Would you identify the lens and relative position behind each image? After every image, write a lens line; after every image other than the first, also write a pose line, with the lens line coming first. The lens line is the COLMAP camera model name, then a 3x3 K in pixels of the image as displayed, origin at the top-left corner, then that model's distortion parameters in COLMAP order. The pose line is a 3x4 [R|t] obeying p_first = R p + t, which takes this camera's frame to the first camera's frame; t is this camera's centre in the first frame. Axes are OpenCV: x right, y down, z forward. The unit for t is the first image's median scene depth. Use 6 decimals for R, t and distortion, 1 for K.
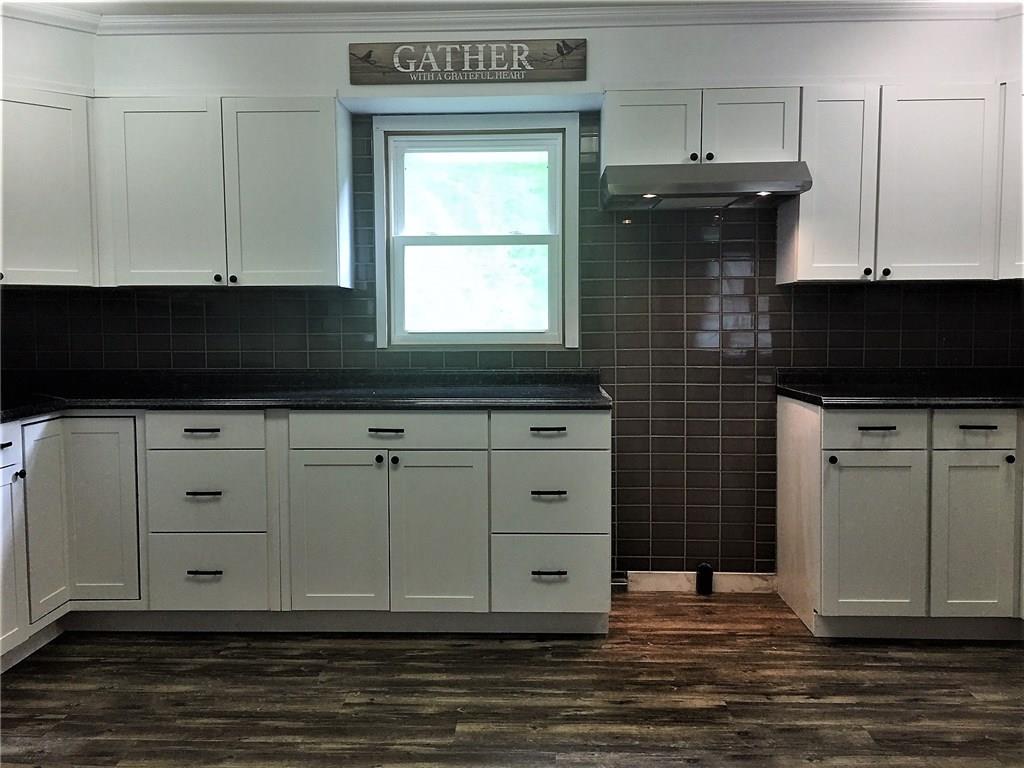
lens RADIAL K [[868.3, 0, 507.5], [0, 868.3, 372.1], [0, 0, 1]] dist [0.074590, -0.099515]
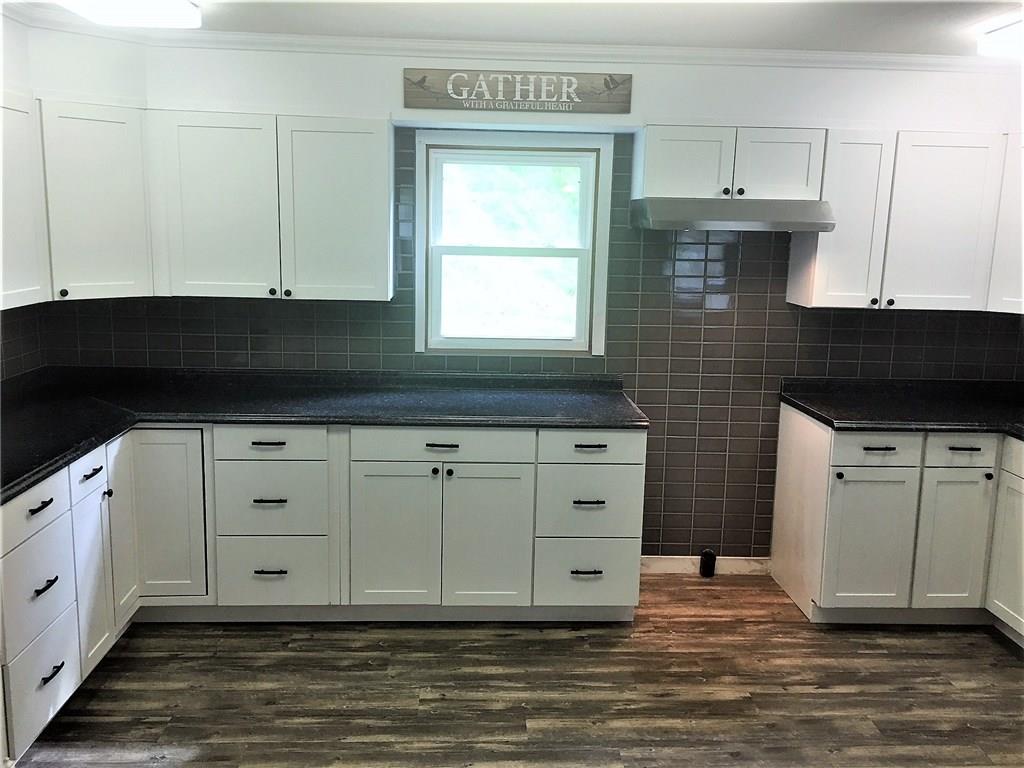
lens RADIAL K [[868.3, 0, 508.2], [0, 868.3, 368.7], [0, 0, 1]] dist [0.074590, -0.099515]
pose [[0.996198, 0.014229, 0.085947, -0.145433], [-0.023060, 0.994451, 0.102647, -0.135077], [-0.084009, -0.104239, 0.990998, -0.067091]]
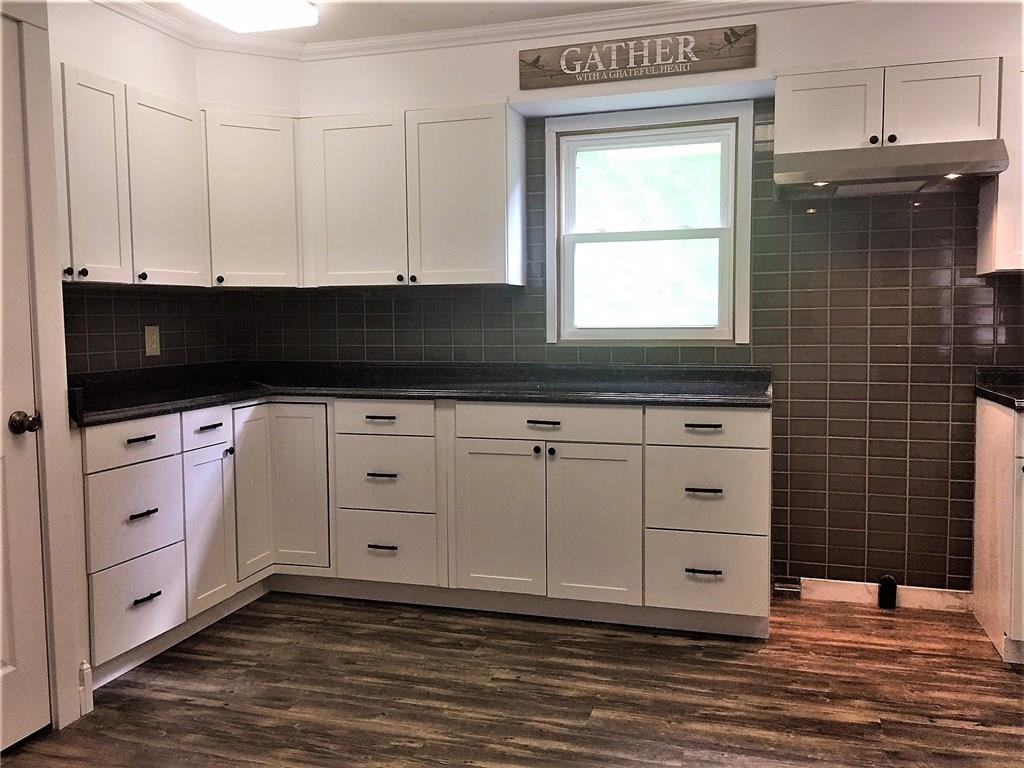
lens RADIAL K [[868.3, 0, 507.8], [0, 868.3, 376.4], [0, 0, 1]] dist [0.074590, -0.099515]
pose [[0.966223, 0.014418, -0.257305, 0.081445], [-0.011987, 0.999867, 0.011015, 0.001193], [0.257430, -0.007559, 0.966267, -0.011781]]
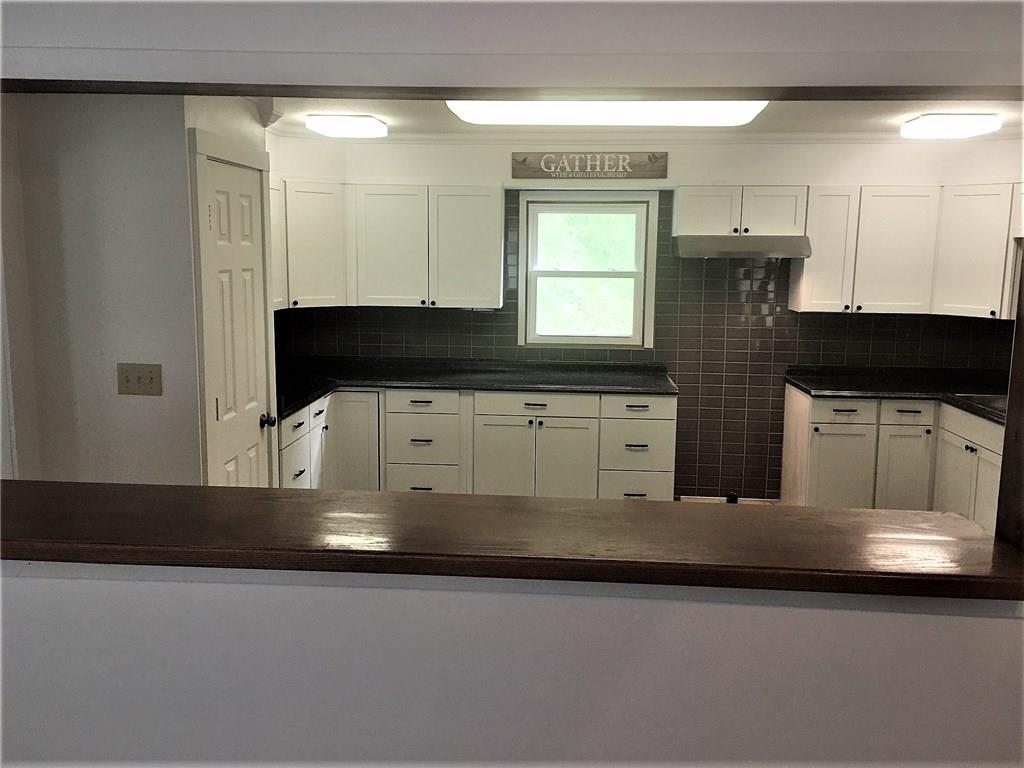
lens RADIAL K [[868.3, 0, 510.1], [0, 868.3, 370.5], [0, 0, 1]] dist [0.074590, -0.099515]
pose [[0.999333, 0.020610, -0.030154, -0.133293], [-0.018308, 0.997035, 0.074740, -0.109672], [0.031605, -0.074138, 0.996747, -0.567969]]
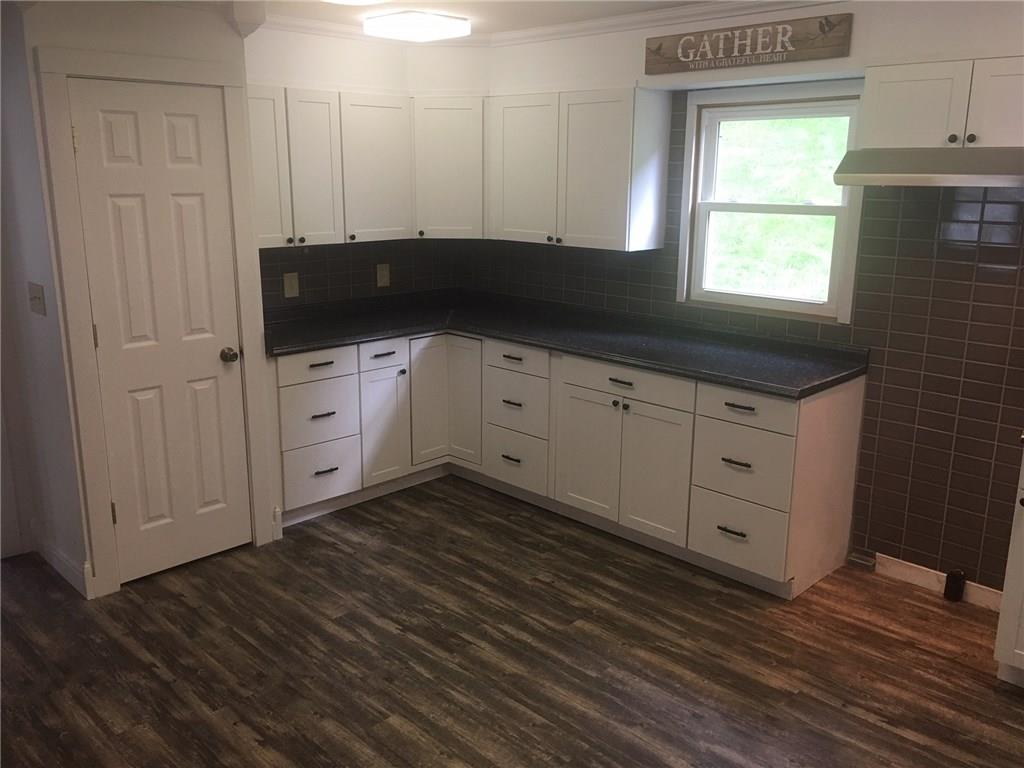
lens RADIAL K [[868.3, 0, 509.0], [0, 868.3, 375.0], [0, 0, 1]] dist [0.074590, -0.099515]
pose [[0.734178, 0.167953, -0.657856, 0.520193], [-0.054540, 0.980379, 0.189427, -0.156841], [0.676763, -0.103194, 0.728933, 0.009073]]
